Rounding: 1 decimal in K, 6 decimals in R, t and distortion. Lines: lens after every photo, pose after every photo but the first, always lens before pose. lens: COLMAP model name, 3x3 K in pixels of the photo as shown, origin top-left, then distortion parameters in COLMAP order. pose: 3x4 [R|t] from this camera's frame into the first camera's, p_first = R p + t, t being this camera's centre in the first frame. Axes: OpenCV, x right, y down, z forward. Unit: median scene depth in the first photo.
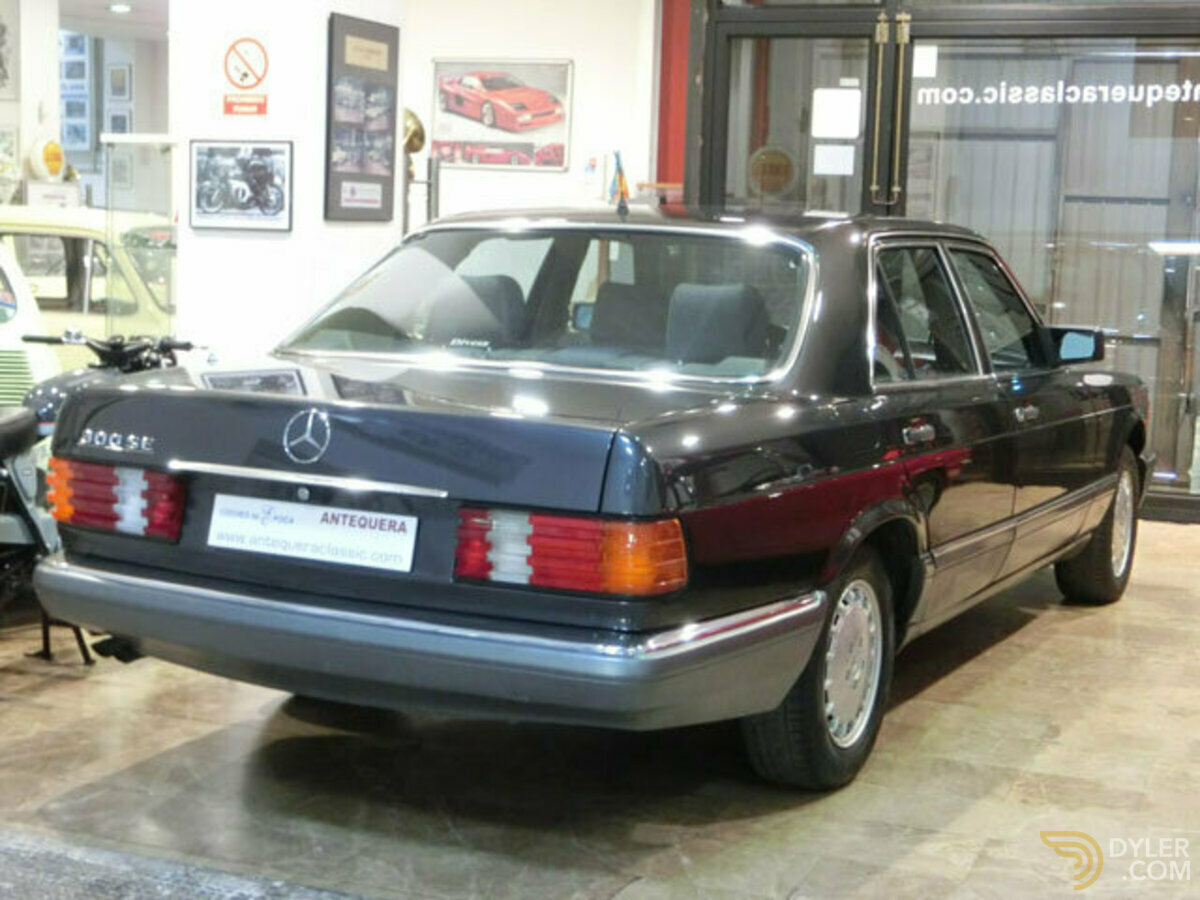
lens RADIAL K [[1766.2, 0, 600.0], [0, 1766.2, 450.0], [0, 0, 1]] dist [-0.011213, 0.027494]
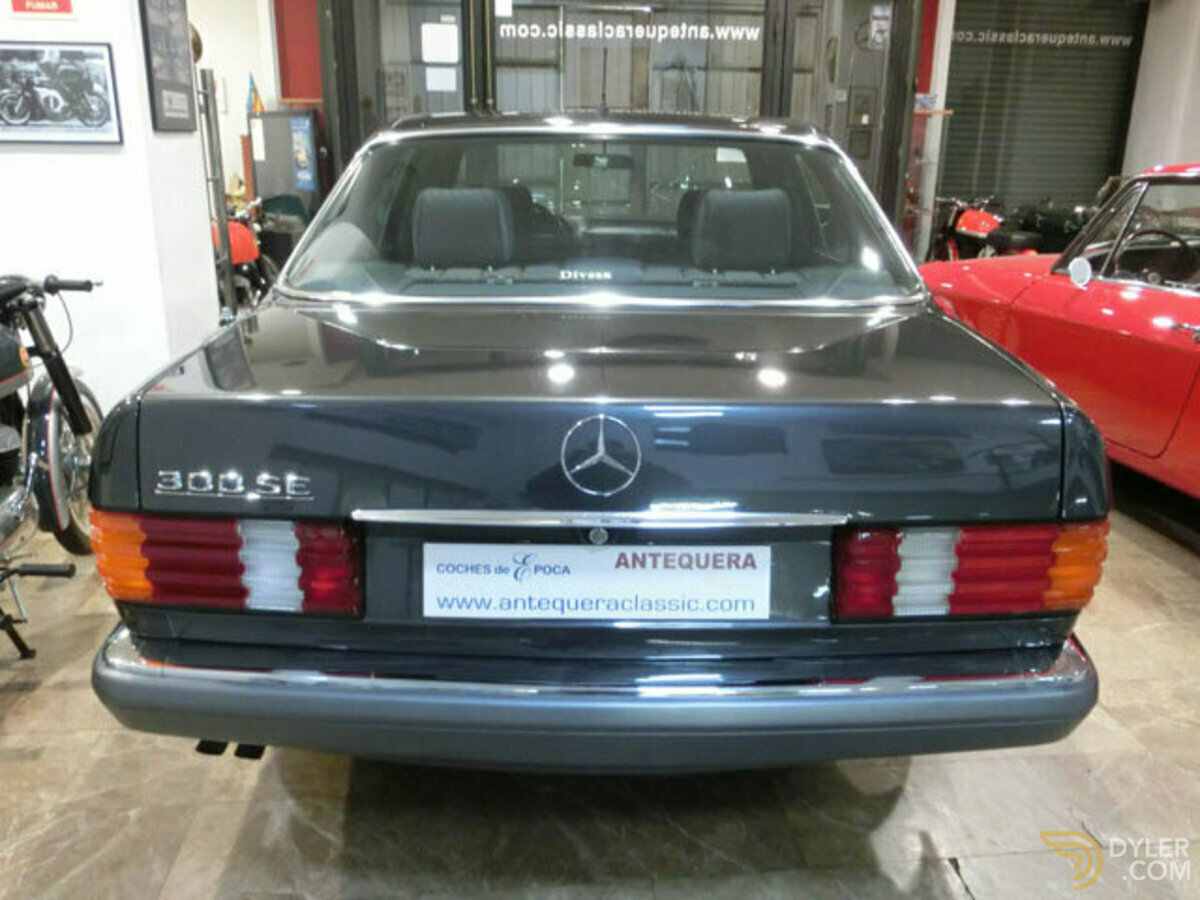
lens RADIAL K [[961.2, 0, 600.0], [0, 961.2, 450.0], [0, 0, 1]] dist [-0.013857, 0.010842]
pose [[0.889539, -0.159326, 0.428178, -0.192963], [0.073103, 0.974782, 0.210848, -0.052519], [-0.450973, -0.156257, 0.878753, 0.400062]]
